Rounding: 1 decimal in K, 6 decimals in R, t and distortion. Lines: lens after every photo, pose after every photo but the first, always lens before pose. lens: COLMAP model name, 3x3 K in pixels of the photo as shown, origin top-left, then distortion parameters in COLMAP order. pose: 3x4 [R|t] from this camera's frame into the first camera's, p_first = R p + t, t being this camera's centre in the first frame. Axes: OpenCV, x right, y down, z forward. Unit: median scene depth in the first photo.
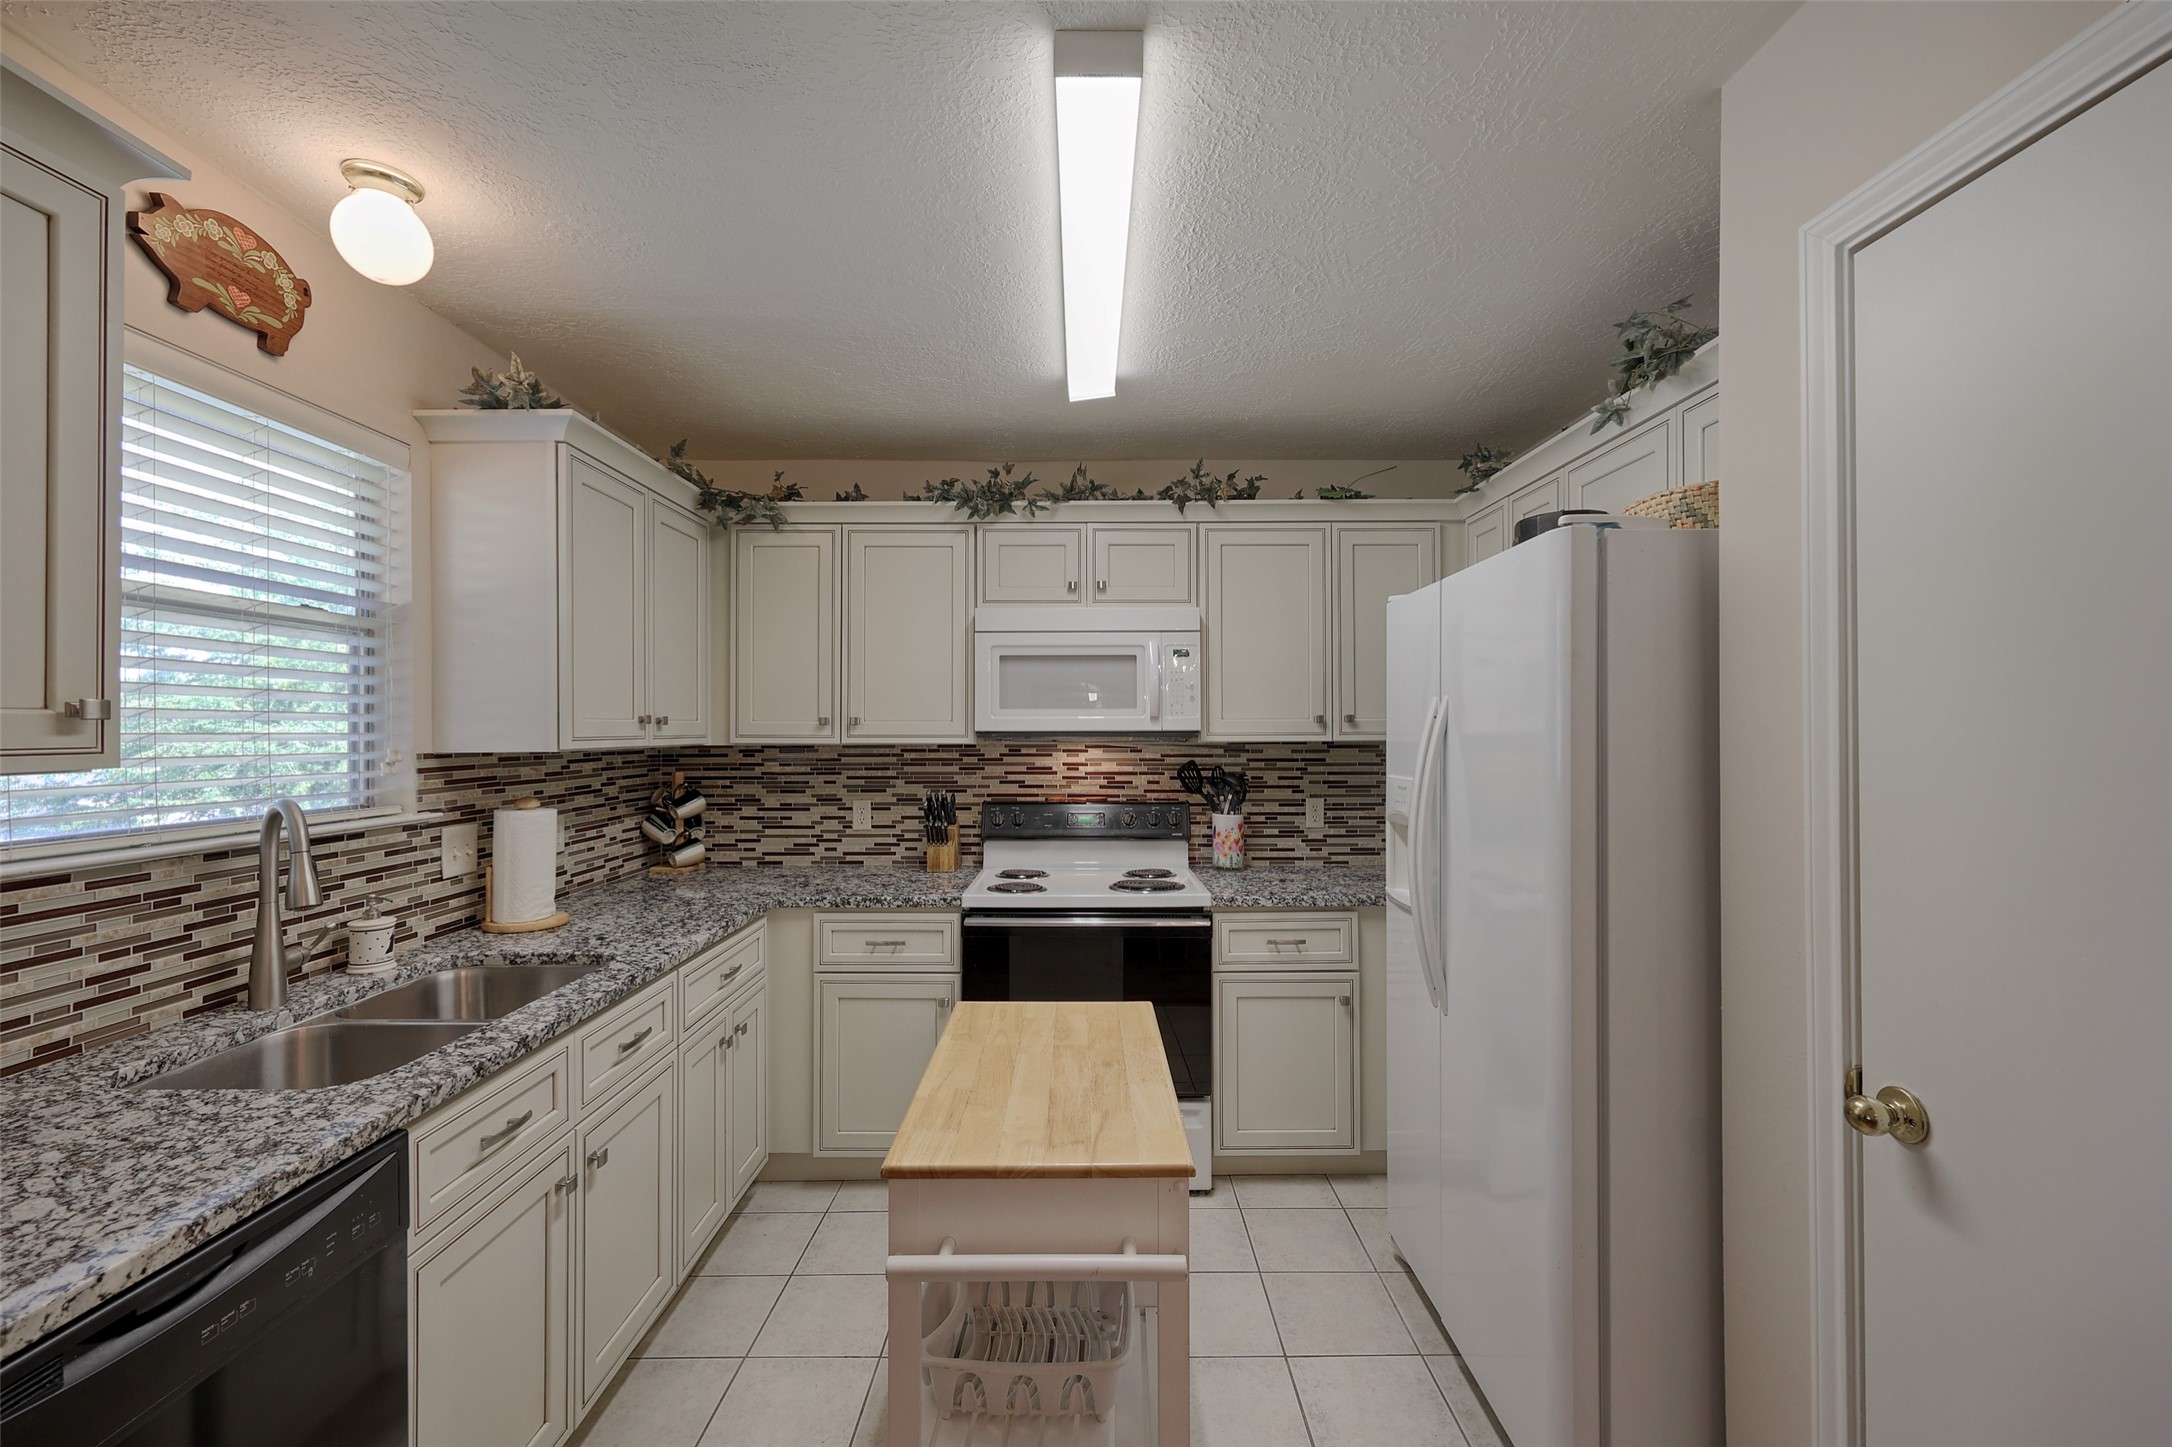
lens RADIAL K [[887.5, 0, 1096.4], [0, 887.5, 723.5], [0, 0, 1]] dist [0.000305, 0.000582]
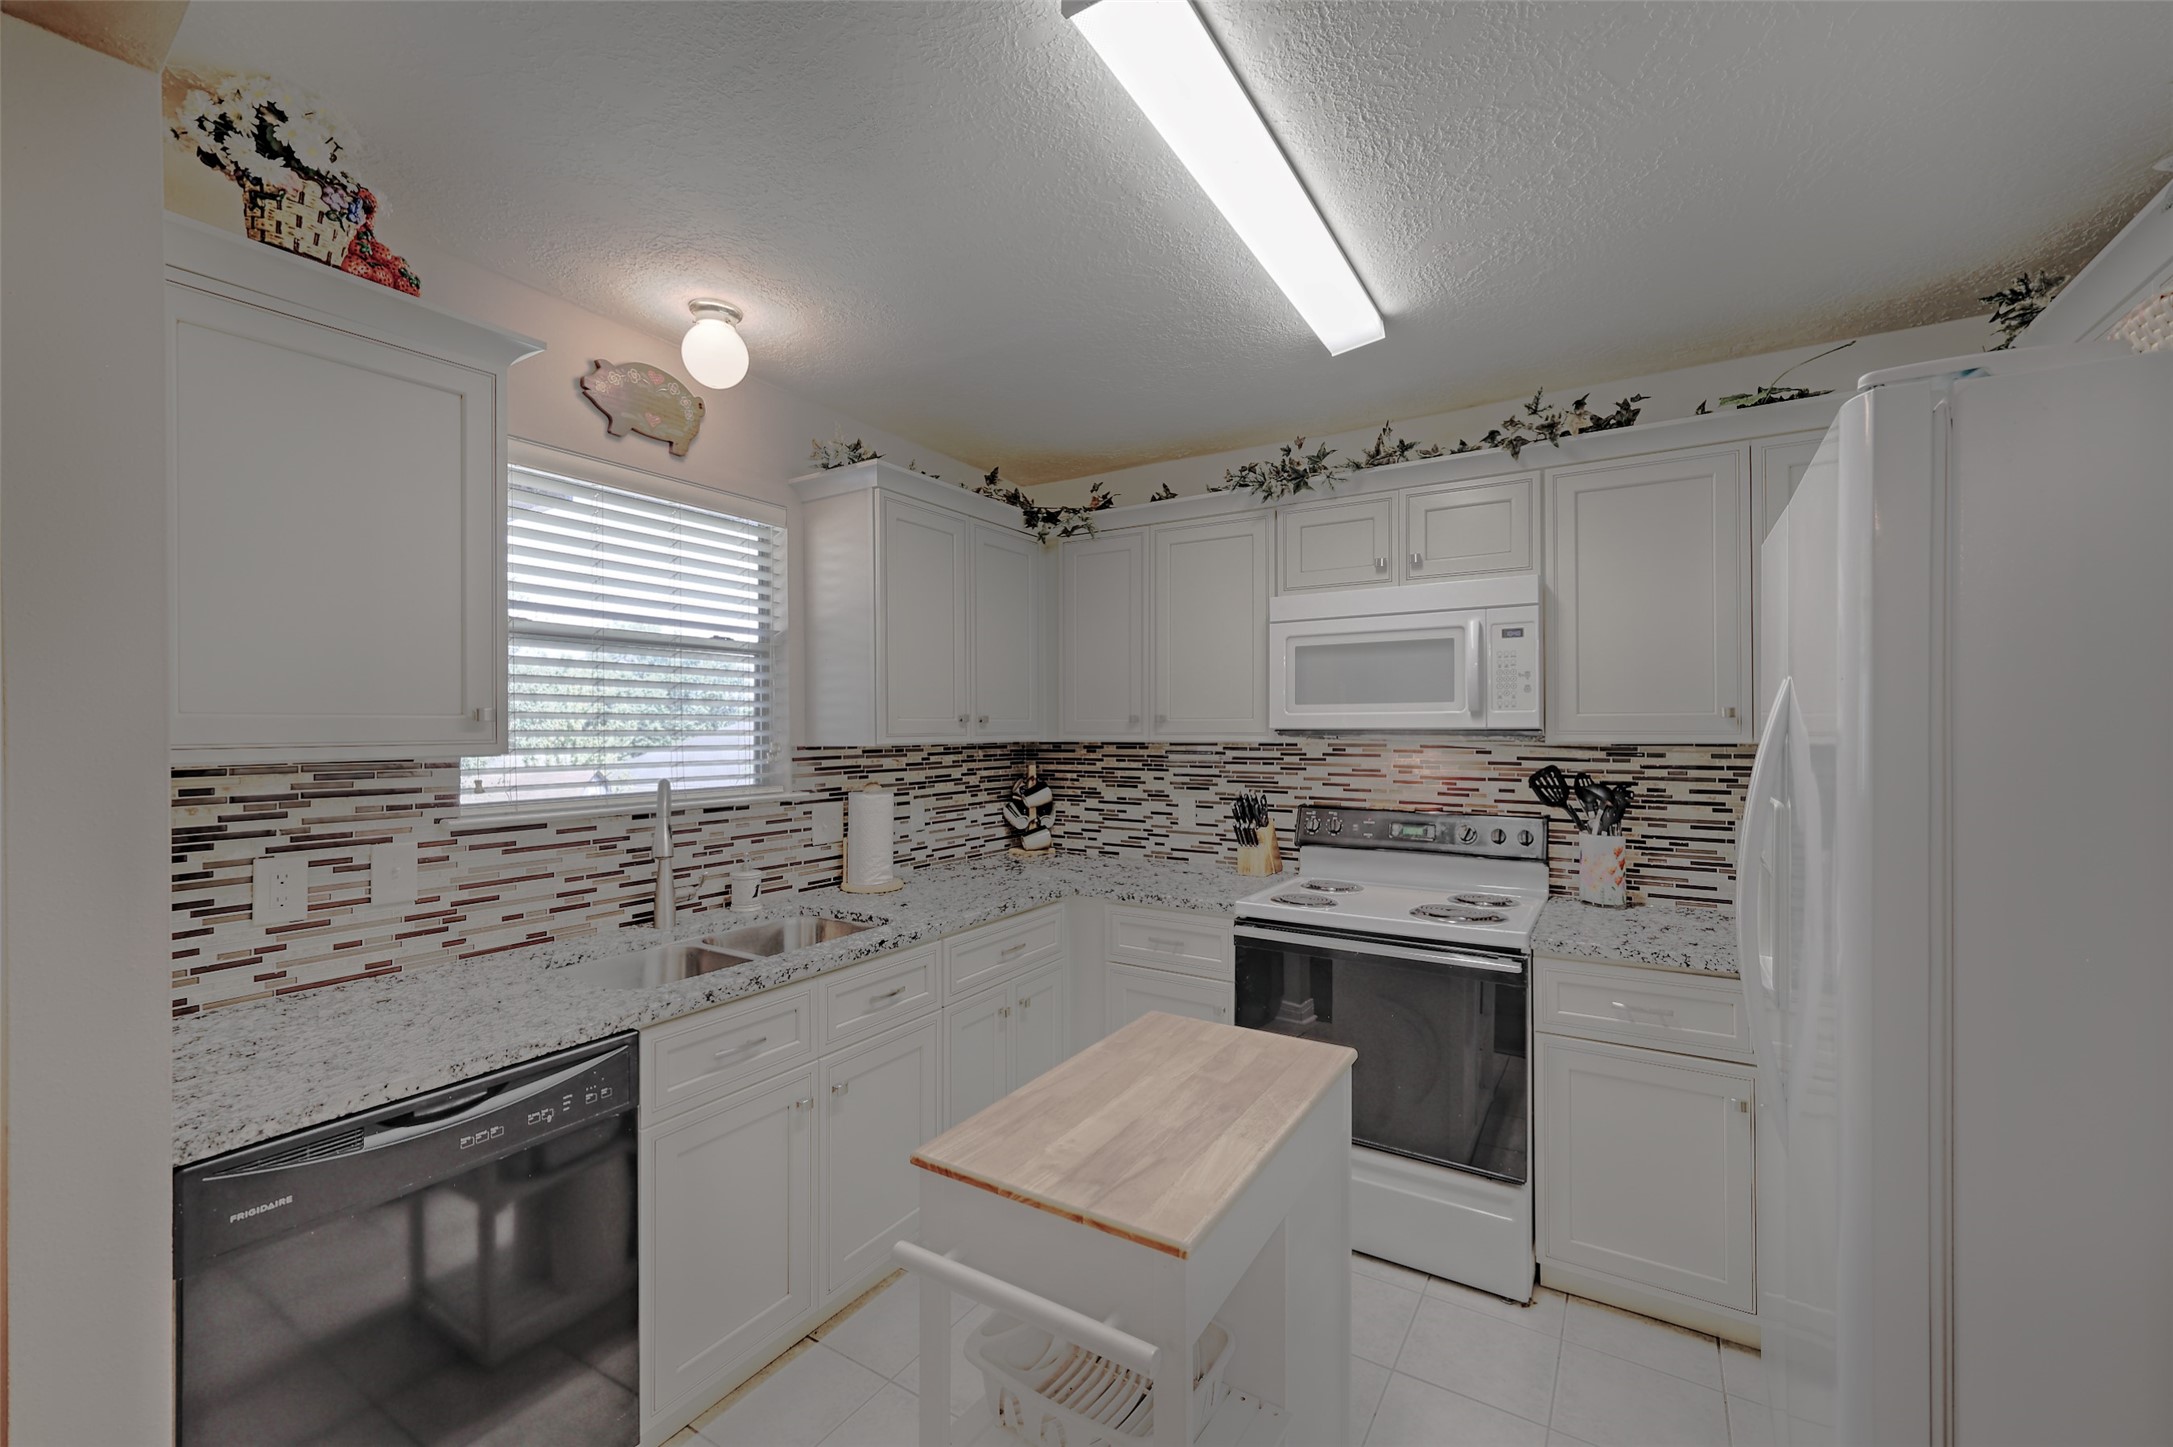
lens RADIAL K [[887.9, 0, 1083.0], [0, 887.9, 724.9], [0, 0, 1]] dist [0.000305, 0.000582]
pose [[0.841468, -0.001920, -0.540303, 0.243915], [0.004664, 0.999982, 0.003710, 0.000056], [0.540287, -0.005641, 0.841462, 0.122440]]
